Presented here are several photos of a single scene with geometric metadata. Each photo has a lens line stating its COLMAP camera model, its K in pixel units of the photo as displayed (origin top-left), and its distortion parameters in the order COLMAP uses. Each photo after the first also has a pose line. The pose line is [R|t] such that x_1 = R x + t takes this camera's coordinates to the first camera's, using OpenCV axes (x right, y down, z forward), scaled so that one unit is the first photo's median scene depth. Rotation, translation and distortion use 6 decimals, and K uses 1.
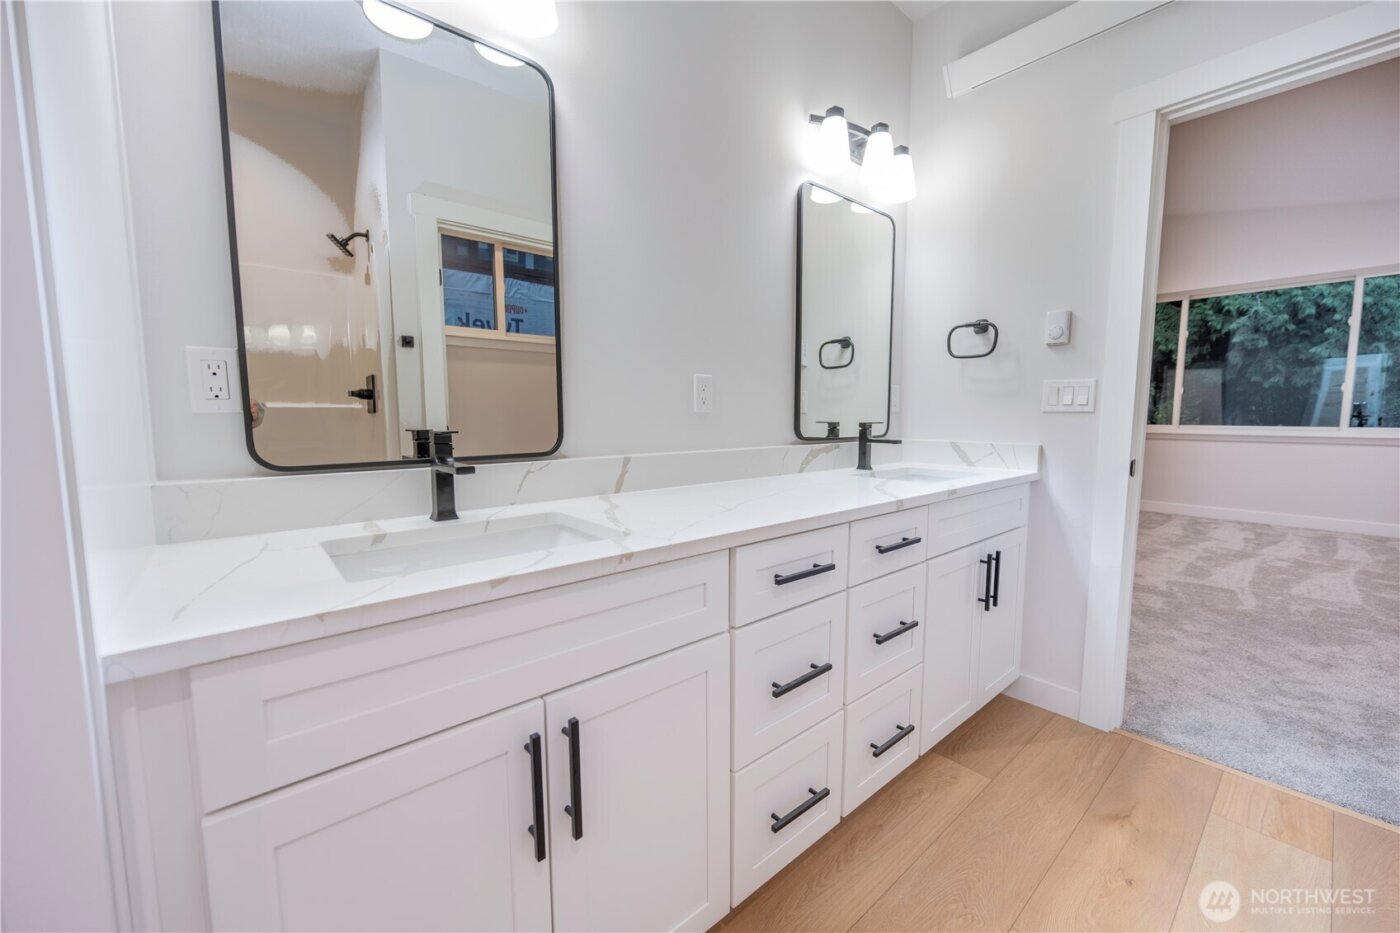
lens RADIAL K [[559.9, 0, 700.0], [0, 559.9, 466.5], [0, 0, 1]] dist [0.013033, 0.000010]
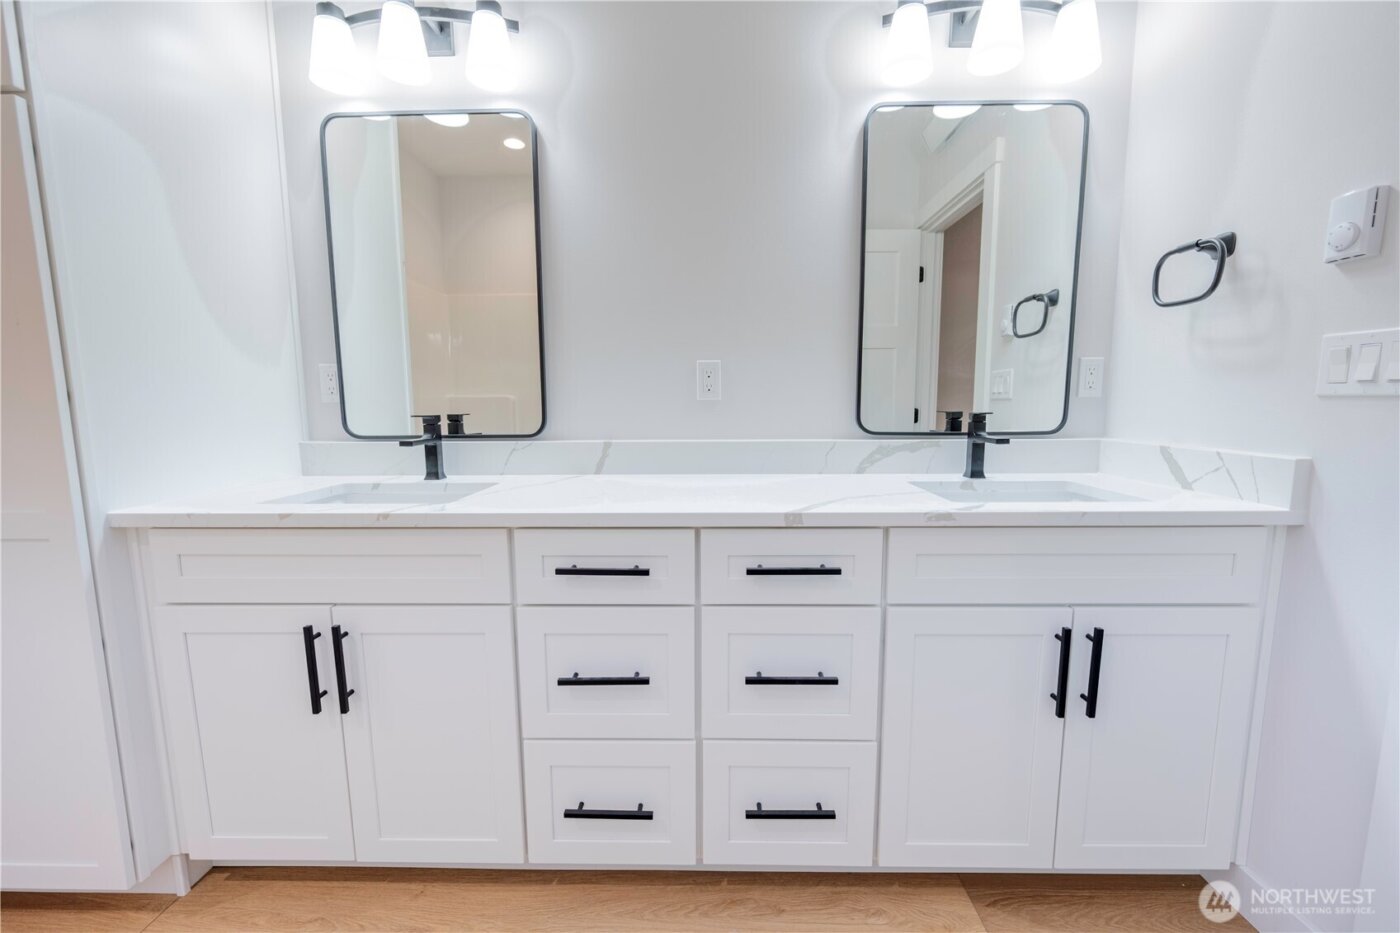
lens RADIAL K [[567.3, 0, 700.0], [0, 567.3, 466.5], [0, 0, 1]] dist [0.012393, -0.000049]
pose [[0.739932, 0.074649, -0.668527, 0.658807], [-0.059520, 0.997191, 0.045471, -0.027056], [0.670043, 0.006145, 0.742297, 0.275023]]
